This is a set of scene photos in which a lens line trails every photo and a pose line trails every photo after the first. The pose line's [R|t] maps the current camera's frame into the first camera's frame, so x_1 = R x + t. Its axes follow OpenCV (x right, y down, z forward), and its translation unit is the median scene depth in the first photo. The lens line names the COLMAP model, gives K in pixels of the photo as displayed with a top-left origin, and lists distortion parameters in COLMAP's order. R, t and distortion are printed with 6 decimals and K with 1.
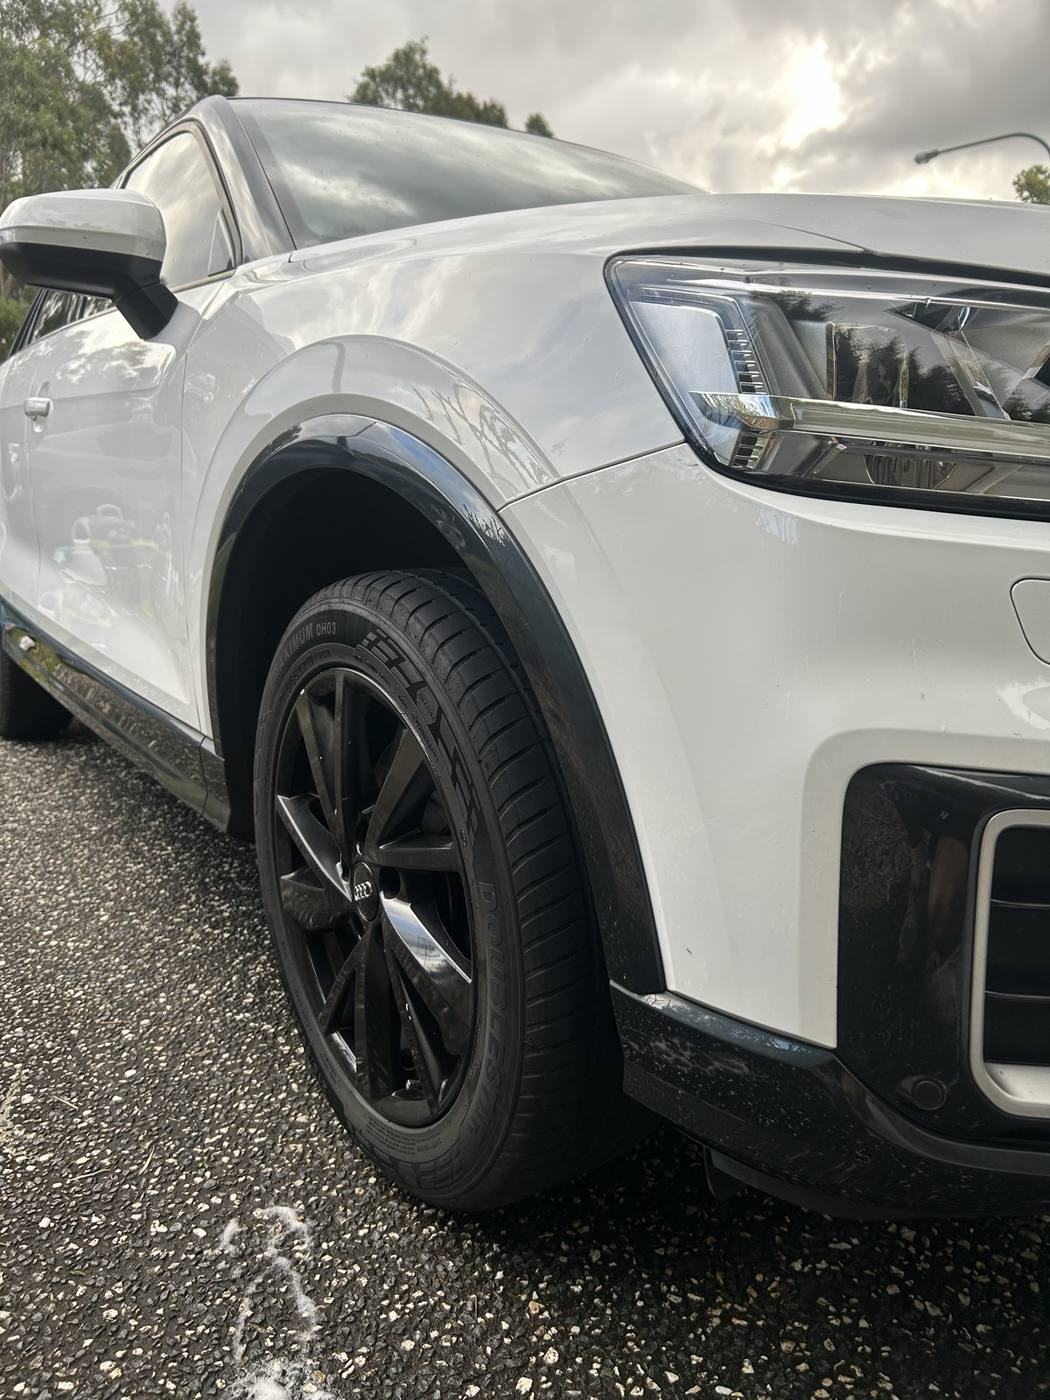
lens RADIAL K [[1067.3, 0, 524.5], [0, 1067.3, 711.1], [0, 0, 1]] dist [0.028980, -0.019819]
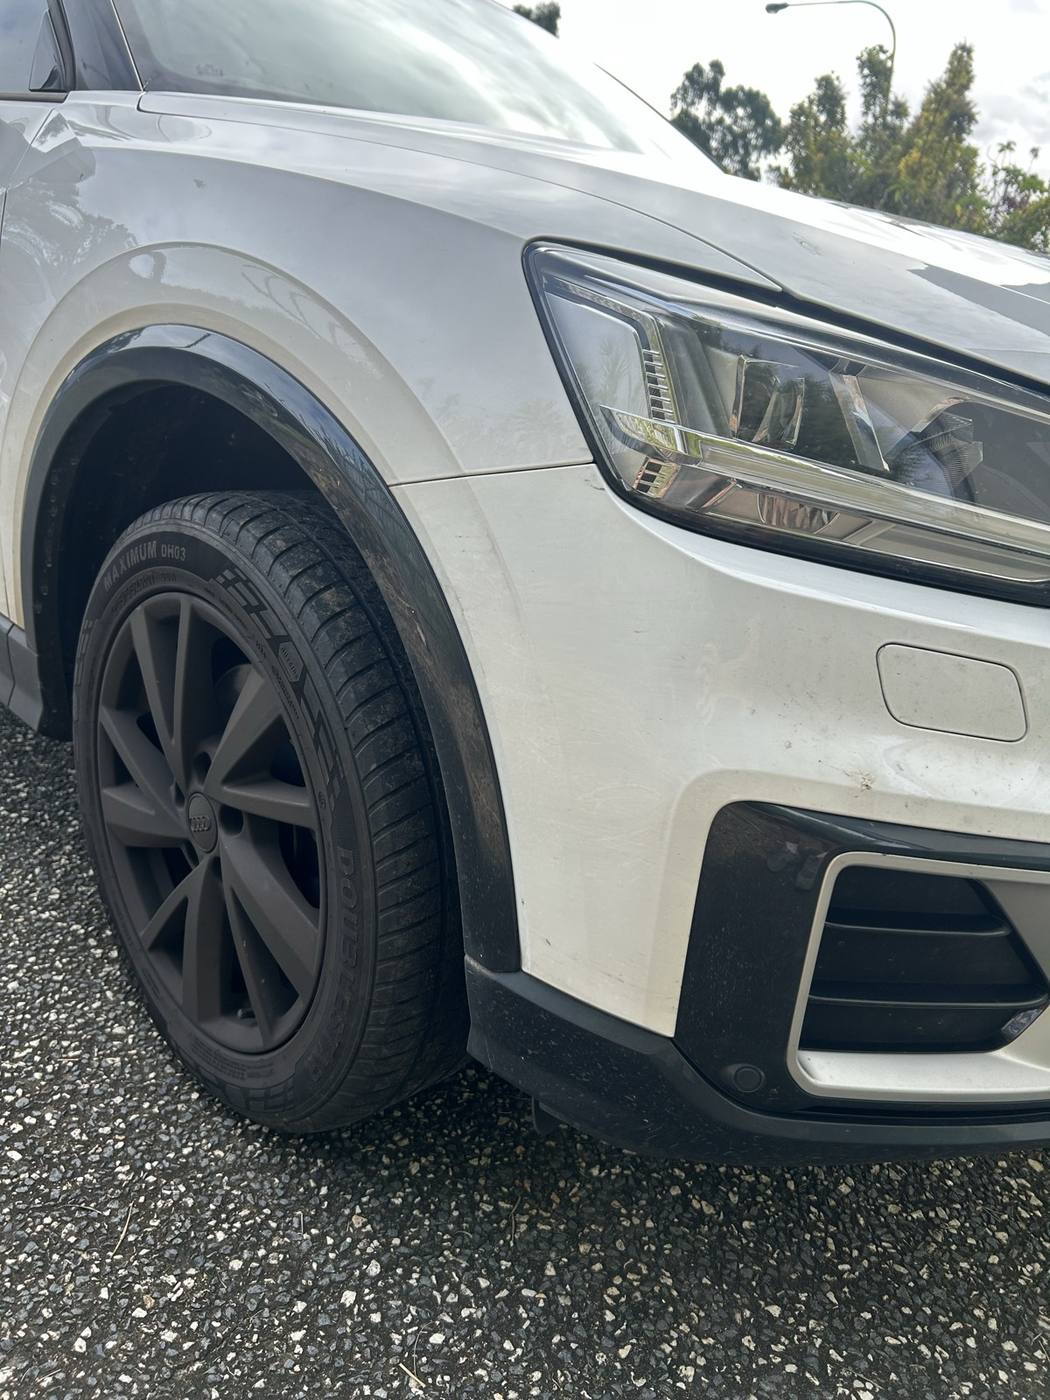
lens RADIAL K [[1067.3, 0, 533.8], [0, 1067.3, 693.7], [0, 0, 1]] dist [0.028980, -0.019819]
pose [[0.976345, 0.060043, 0.207716, -0.072679], [-0.089729, 0.986556, 0.136584, -0.125296], [-0.196723, -0.151992, 0.968607, 0.008258]]
